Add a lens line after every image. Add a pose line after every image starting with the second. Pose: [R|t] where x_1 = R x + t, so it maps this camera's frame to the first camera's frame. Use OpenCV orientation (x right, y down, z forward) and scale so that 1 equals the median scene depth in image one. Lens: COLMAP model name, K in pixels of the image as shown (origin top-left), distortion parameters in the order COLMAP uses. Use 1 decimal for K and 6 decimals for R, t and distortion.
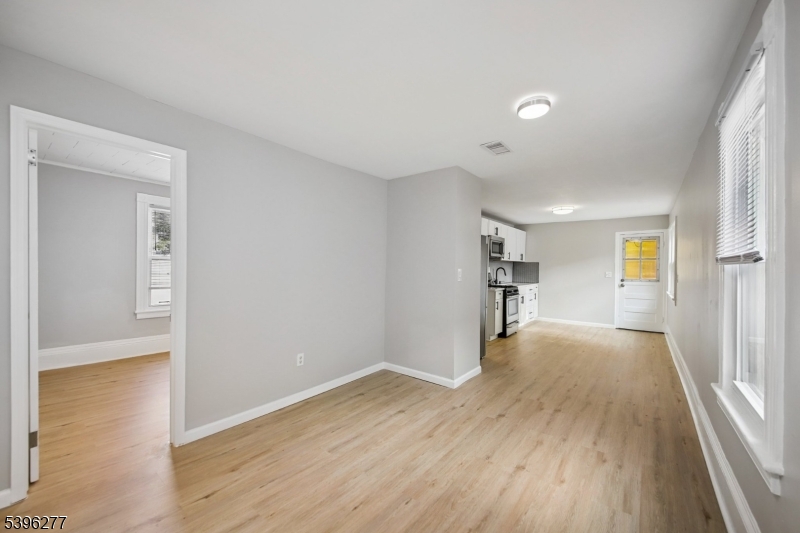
lens RADIAL K [[329.3, 0, 392.5], [0, 329.3, 267.0], [0, 0, 1]] dist [0.002620, -0.010888]
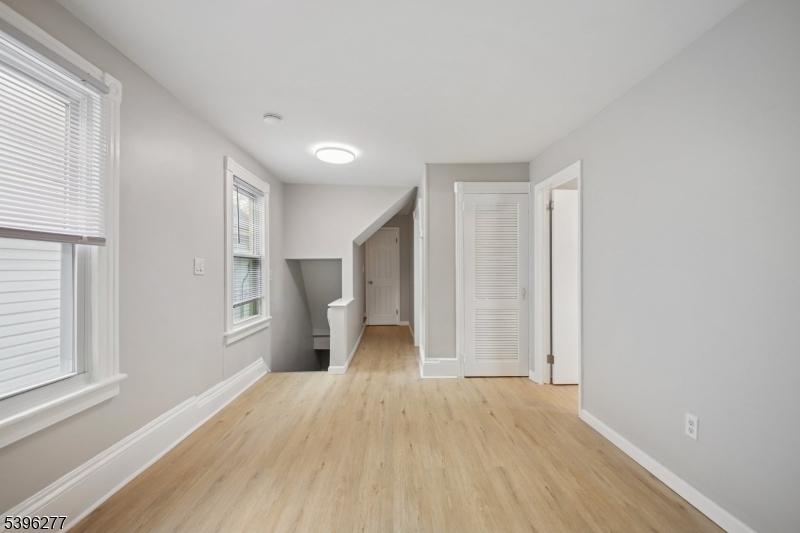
lens RADIAL K [[314.1, 0, 413.4], [0, 314.1, 270.6], [0, 0, 1]] dist [-0.000112, -0.007919]
pose [[-0.737125, -0.011715, -0.675655, 0.464009], [-0.007137, 0.999929, -0.009551, 0.041095], [0.675719, -0.002218, -0.737156, 1.238115]]
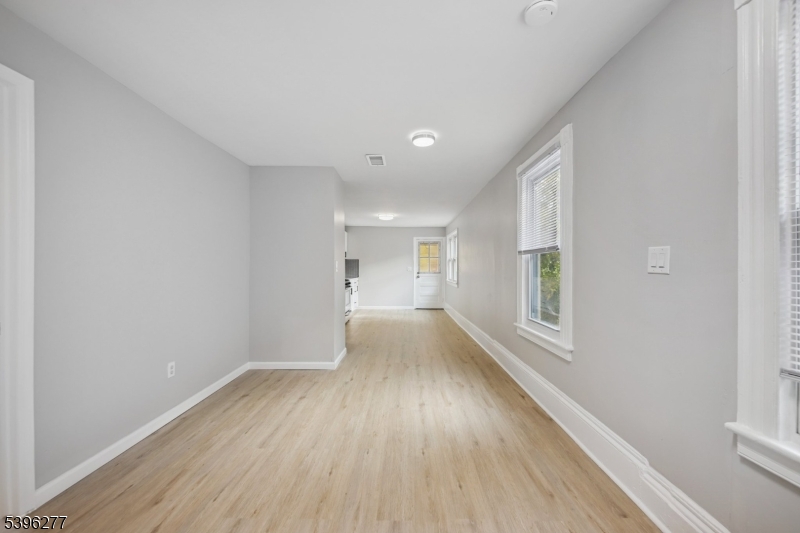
lens RADIAL K [[323.6, 0, 404.7], [0, 323.6, 268.9], [0, 0, 1]] dist [0.019445, -0.018232]
pose [[0.782491, -0.010110, 0.622580, -0.378835], [0.007928, 0.999949, 0.006274, 0.033561], [-0.622611, 0.000026, 0.782531, 0.001929]]
